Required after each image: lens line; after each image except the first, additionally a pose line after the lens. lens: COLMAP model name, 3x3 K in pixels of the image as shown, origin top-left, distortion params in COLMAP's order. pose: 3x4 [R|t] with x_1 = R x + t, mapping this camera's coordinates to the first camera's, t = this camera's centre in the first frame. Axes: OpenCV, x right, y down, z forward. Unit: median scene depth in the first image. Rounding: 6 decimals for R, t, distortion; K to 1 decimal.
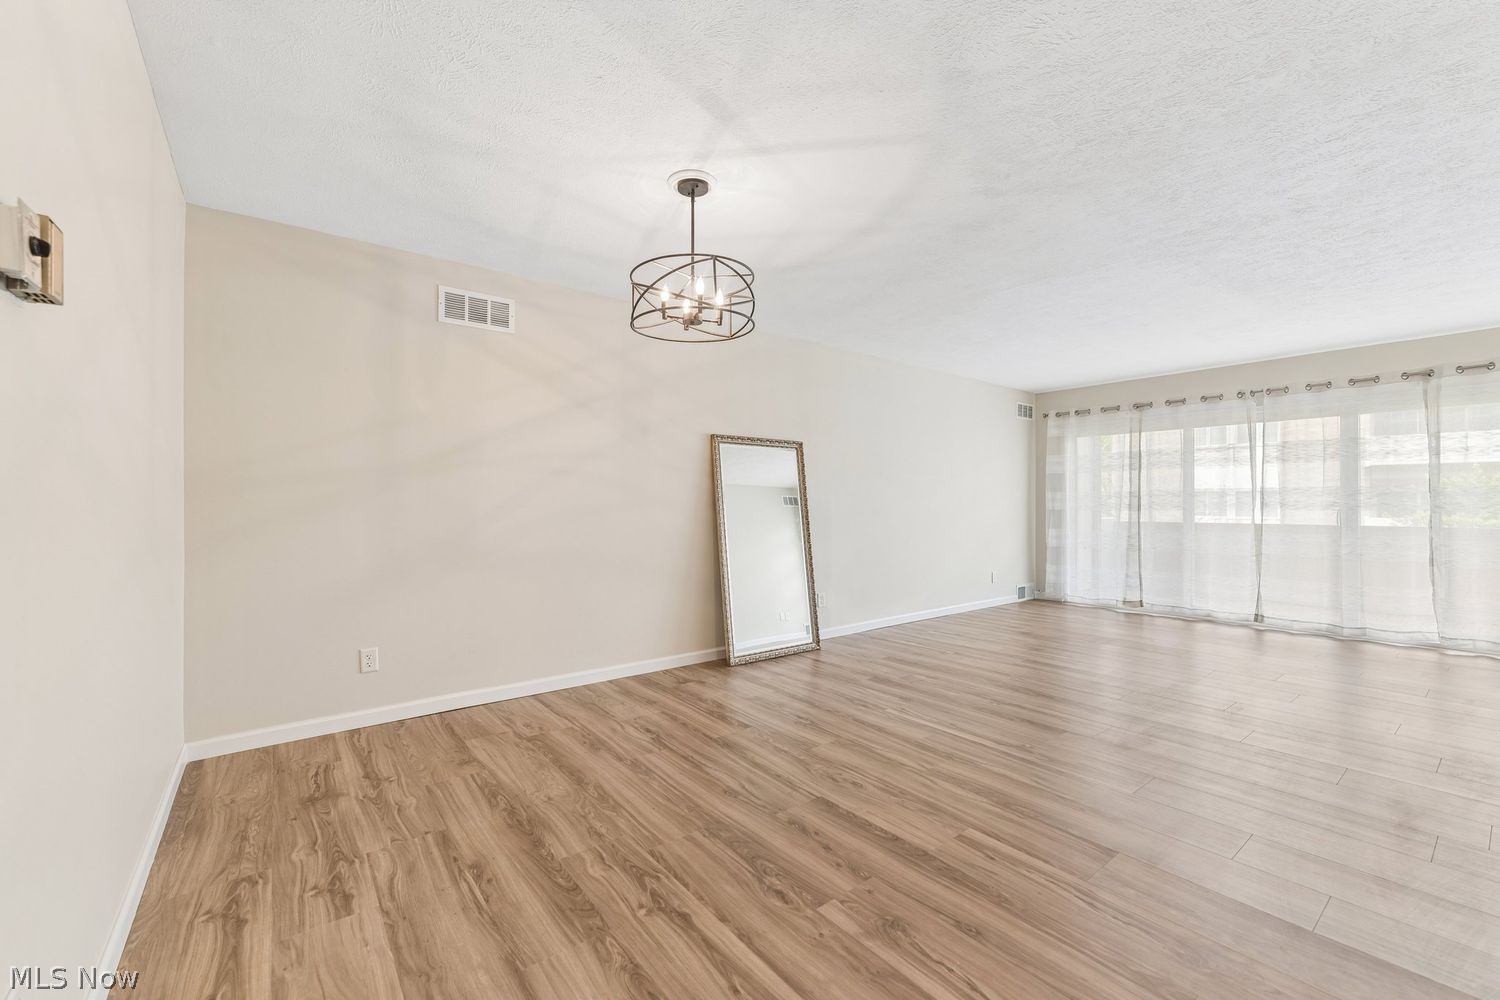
lens RADIAL K [[613.4, 0, 742.4], [0, 613.4, 505.5], [0, 0, 1]] dist [-0.002871, 0.000147]
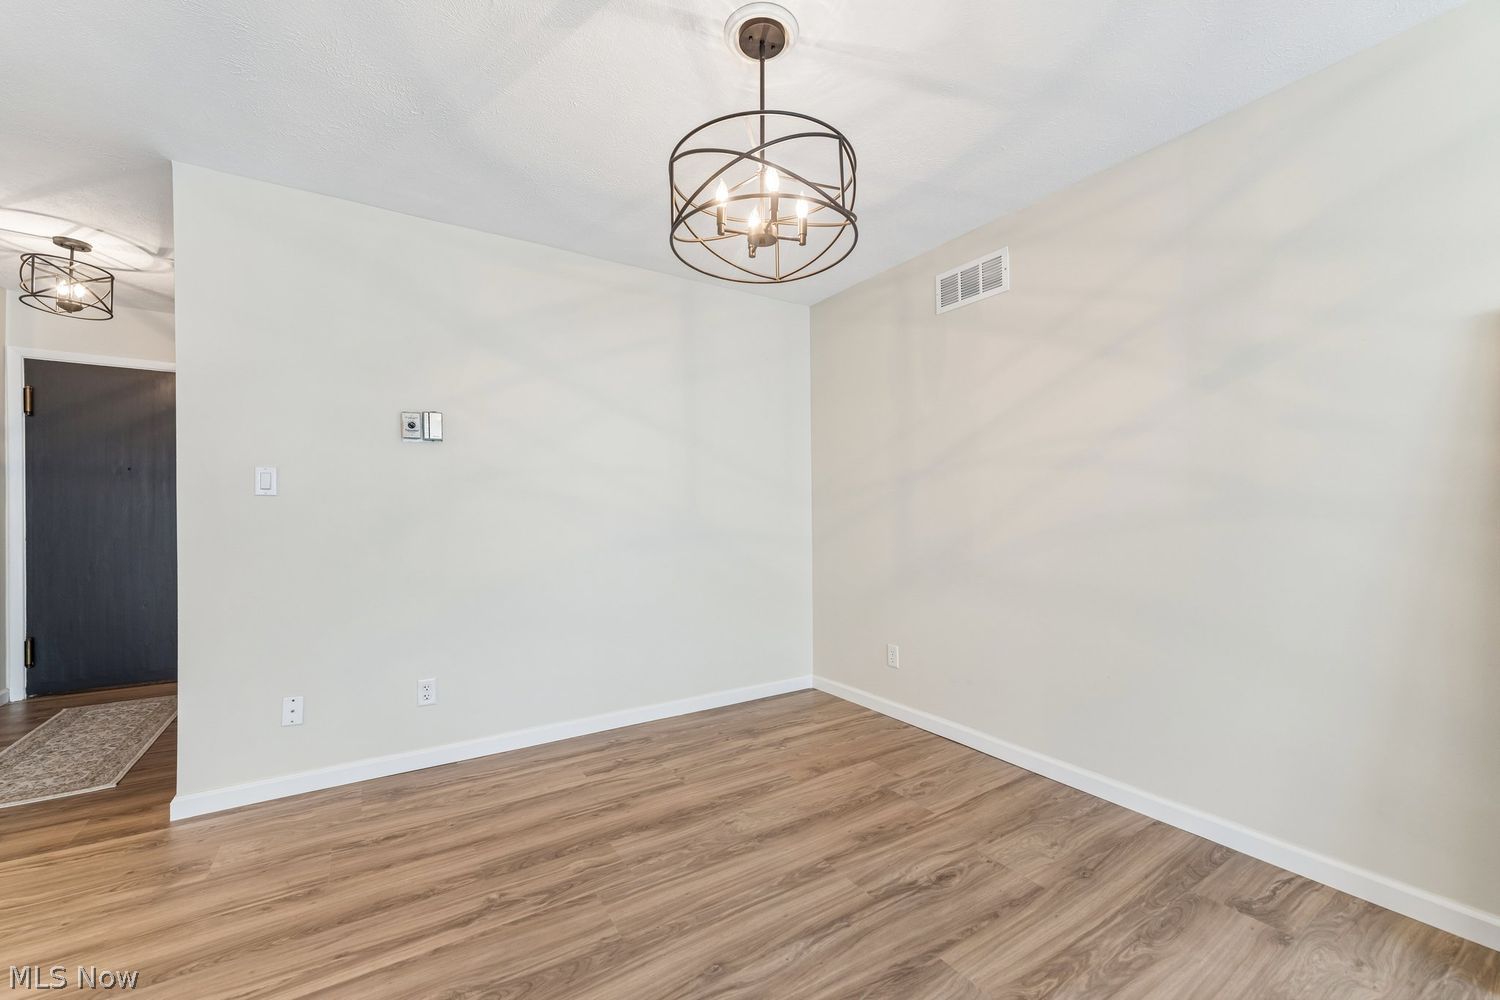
lens RADIAL K [[596.9, 0, 748.6], [0, 596.9, 507.3], [0, 0, 1]] dist [-0.001569, -0.000310]
pose [[-0.086029, -0.004058, -0.996284, 0.389856], [0.002260, 0.999988, -0.004269, -0.004034], [0.996290, -0.002619, -0.086019, 0.714451]]
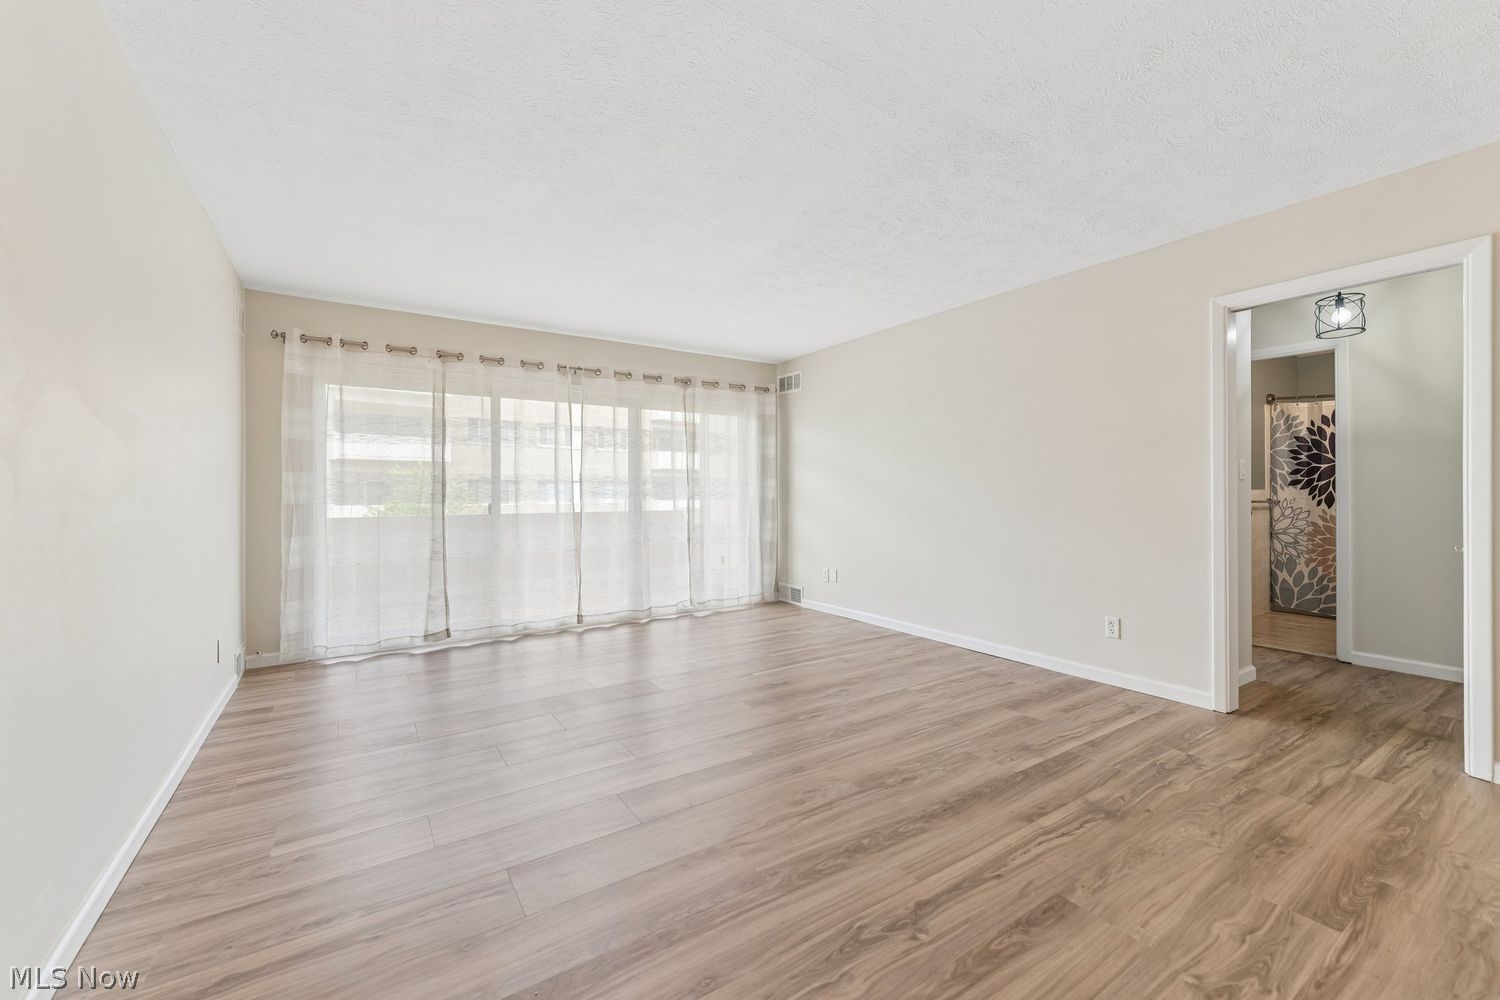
lens RADIAL K [[601.7, 0, 748.9], [0, 601.7, 490.4], [0, 0, 1]] dist [0.002853, 0.000093]
pose [[0.074274, 0.003254, 0.997233, -0.035980], [0.005146, 0.999980, -0.003646, -0.001588], [-0.997225, 0.005403, 0.074255, 1.023690]]
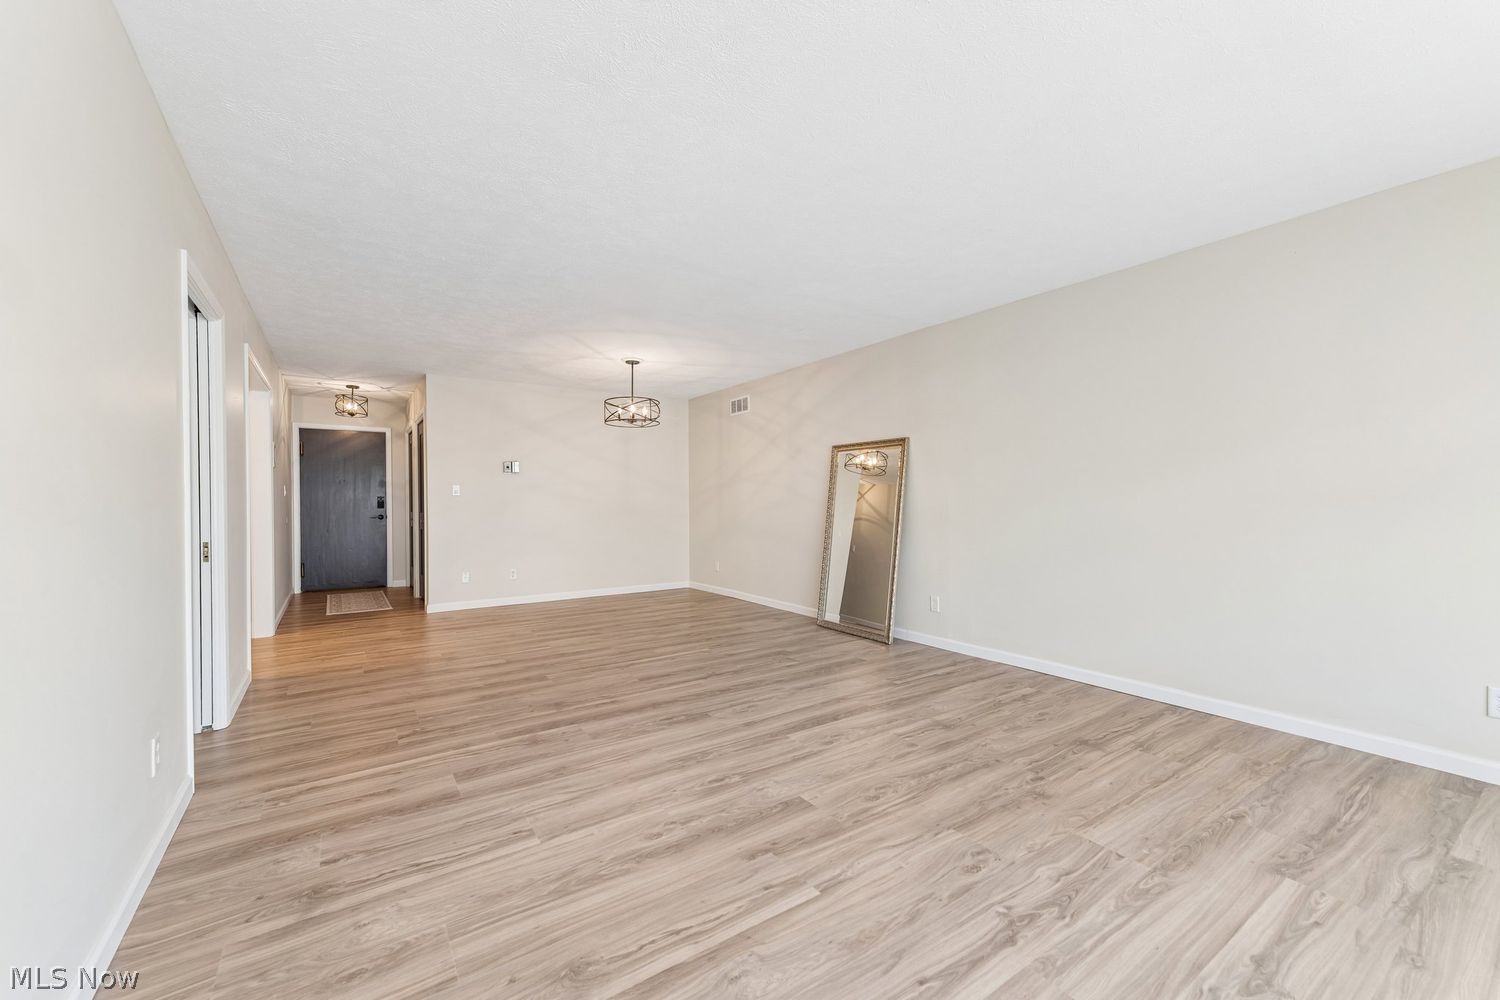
lens RADIAL K [[592.2, 0, 741.5], [0, 592.2, 504.0], [0, 0, 1]] dist [0.009388, 0.000183]
pose [[-0.069102, 0.006361, -0.997589, 1.433072], [0.004272, 0.999972, 0.006080, -0.003549], [0.997600, -0.003842, -0.069127, 1.066931]]
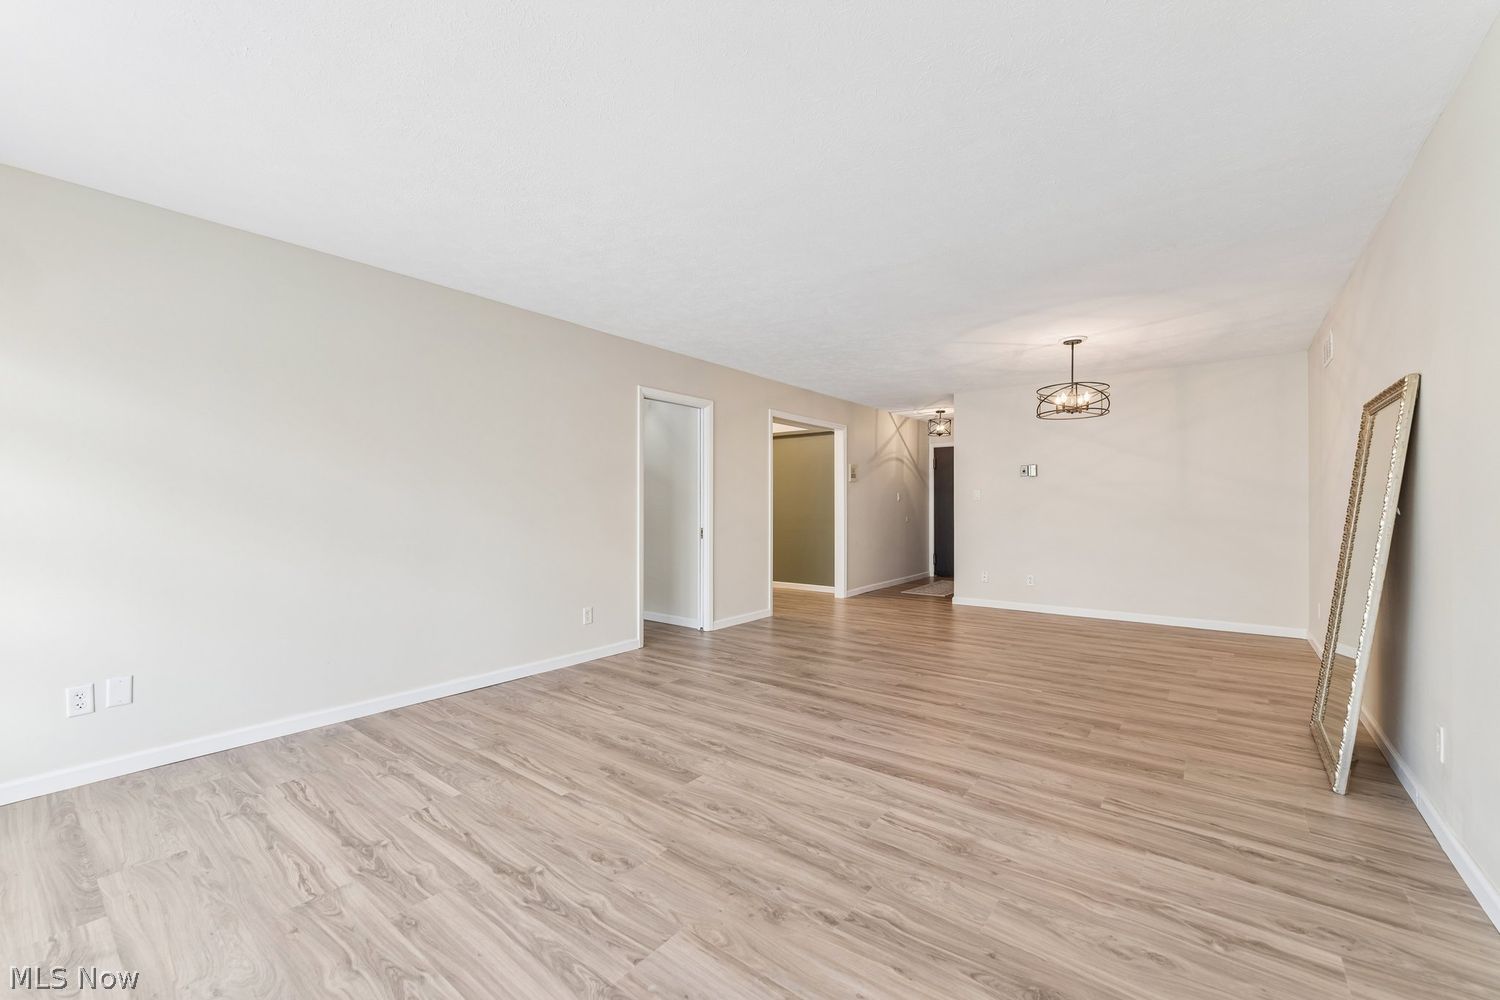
lens RADIAL K [[596.9, 0, 748.6], [0, 596.9, 507.3], [0, 0, 1]] dist [-0.001569, -0.000310]
pose [[-0.969589, 0.001937, -0.244732, 0.932437], [0.000966, 0.999991, 0.004088, -0.007518], [0.244738, 0.003727, -0.969582, 1.758327]]
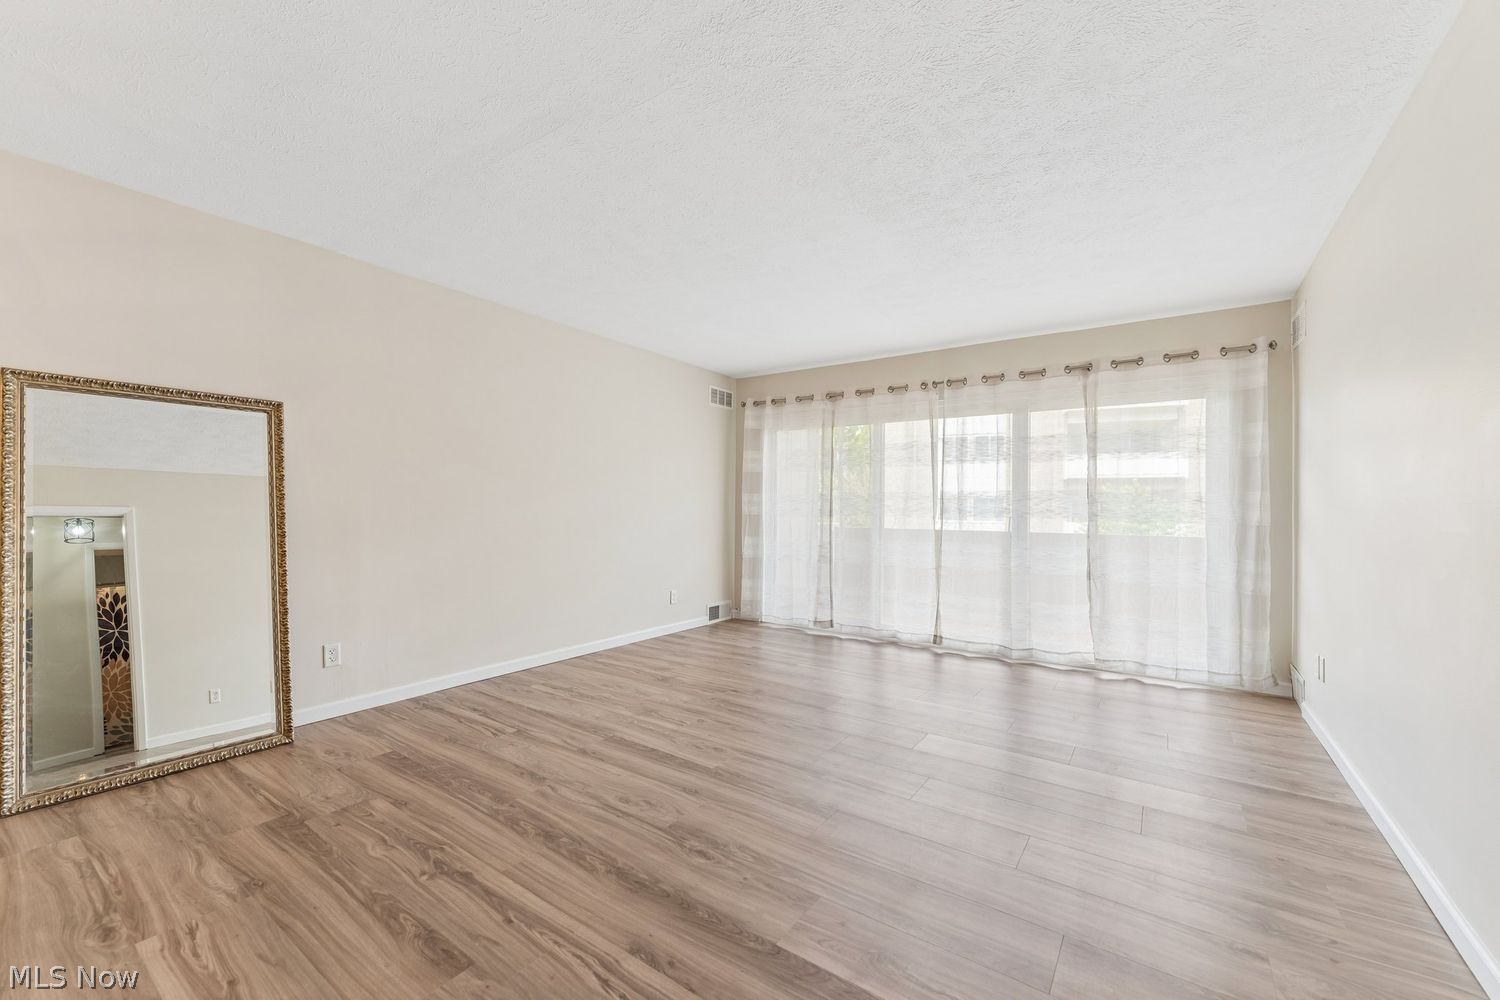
lens RADIAL K [[596.9, 0, 748.6], [0, 596.9, 507.3], [0, 0, 1]] dist [-0.001569, -0.000310]
pose [[0.955363, 0.010001, 0.295265, 0.492855], [-0.009747, 0.999950, -0.002331, -0.002212], [-0.295274, -0.000651, 0.955412, 0.390613]]
